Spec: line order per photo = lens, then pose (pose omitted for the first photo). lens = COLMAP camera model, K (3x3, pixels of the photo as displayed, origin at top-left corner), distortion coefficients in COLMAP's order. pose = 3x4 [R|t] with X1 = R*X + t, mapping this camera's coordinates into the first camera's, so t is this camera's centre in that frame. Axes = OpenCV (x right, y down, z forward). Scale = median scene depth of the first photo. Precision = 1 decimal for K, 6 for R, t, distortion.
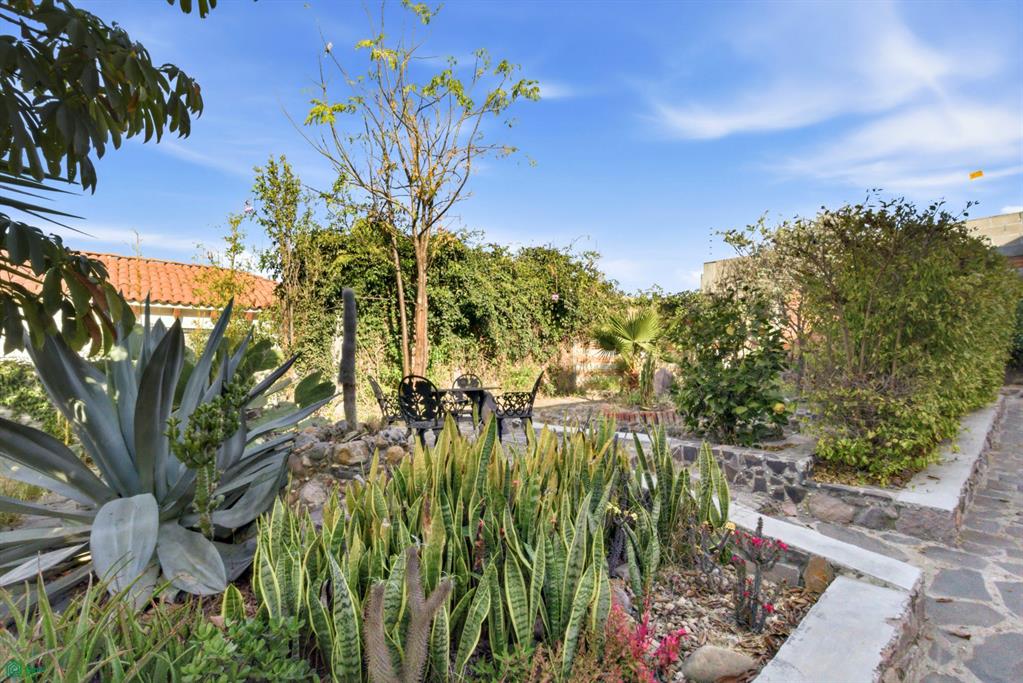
lens RADIAL K [[471.0, 0, 511.5], [0, 471.0, 341.5], [0, 0, 1]] dist [-0.004048, 0.001747]
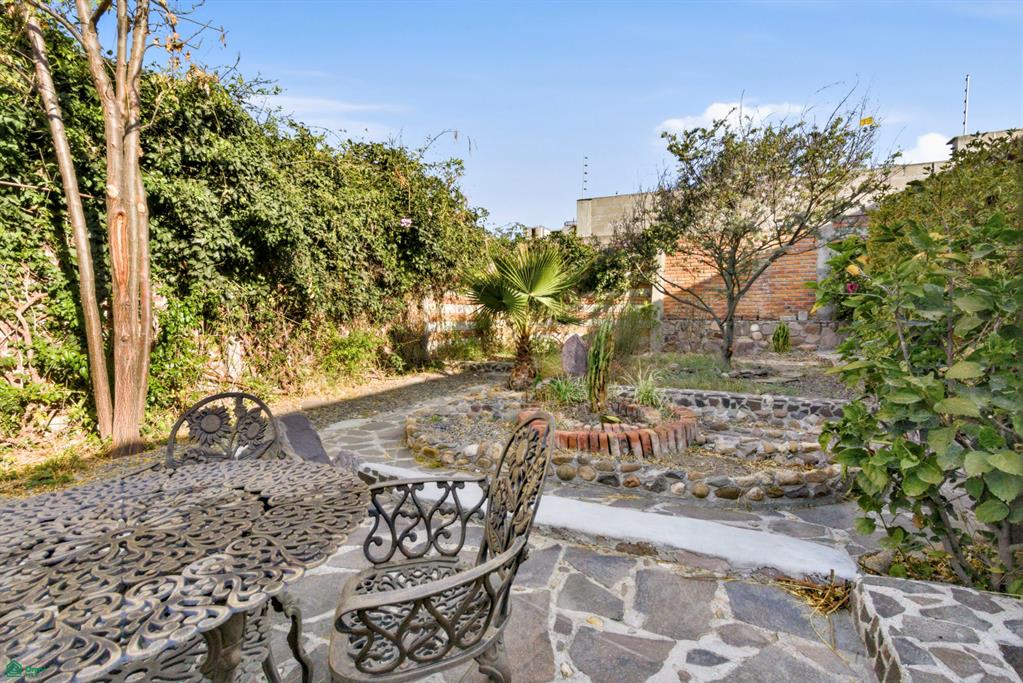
lens RADIAL K [[471.0, 0, 511.5], [0, 471.0, 341.5], [0, 0, 1]] dist [-0.004048, 0.001747]
pose [[0.926649, -0.021490, 0.375313, -0.020485], [-0.017781, 0.994742, 0.100859, -0.000710], [-0.375507, -0.100135, 0.921394, 0.384481]]
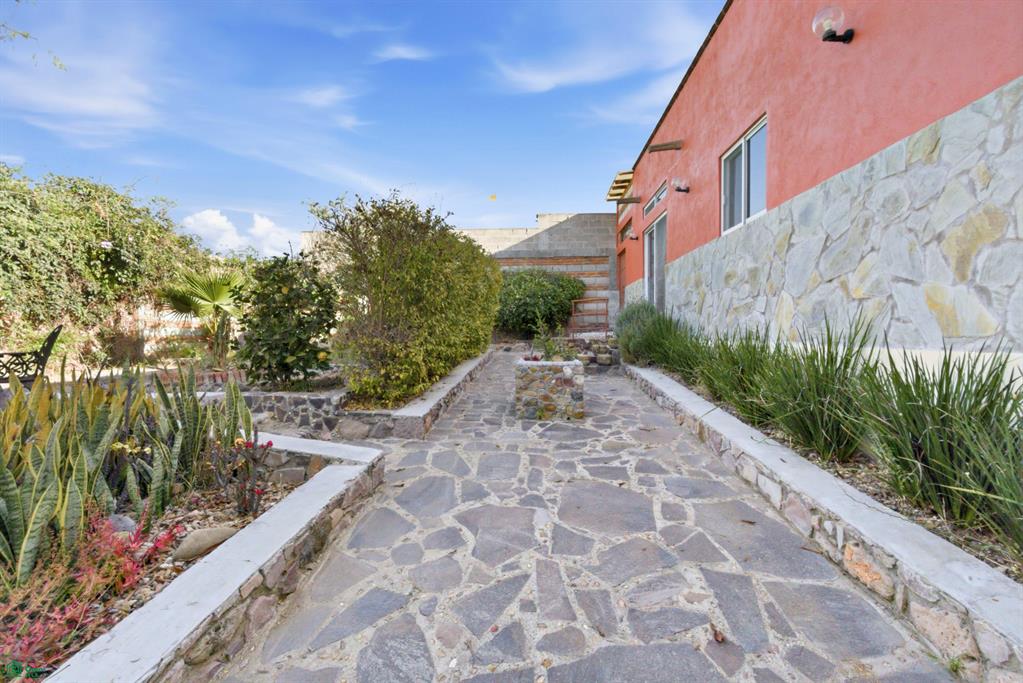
lens RADIAL K [[471.0, 0, 511.5], [0, 471.0, 341.5], [0, 0, 1]] dist [-0.004048, 0.001747]
pose [[0.716949, -0.009477, 0.697061, 0.030195], [-0.032332, 0.998380, 0.046829, 0.013206], [-0.696375, -0.056111, 0.715481, -0.085780]]
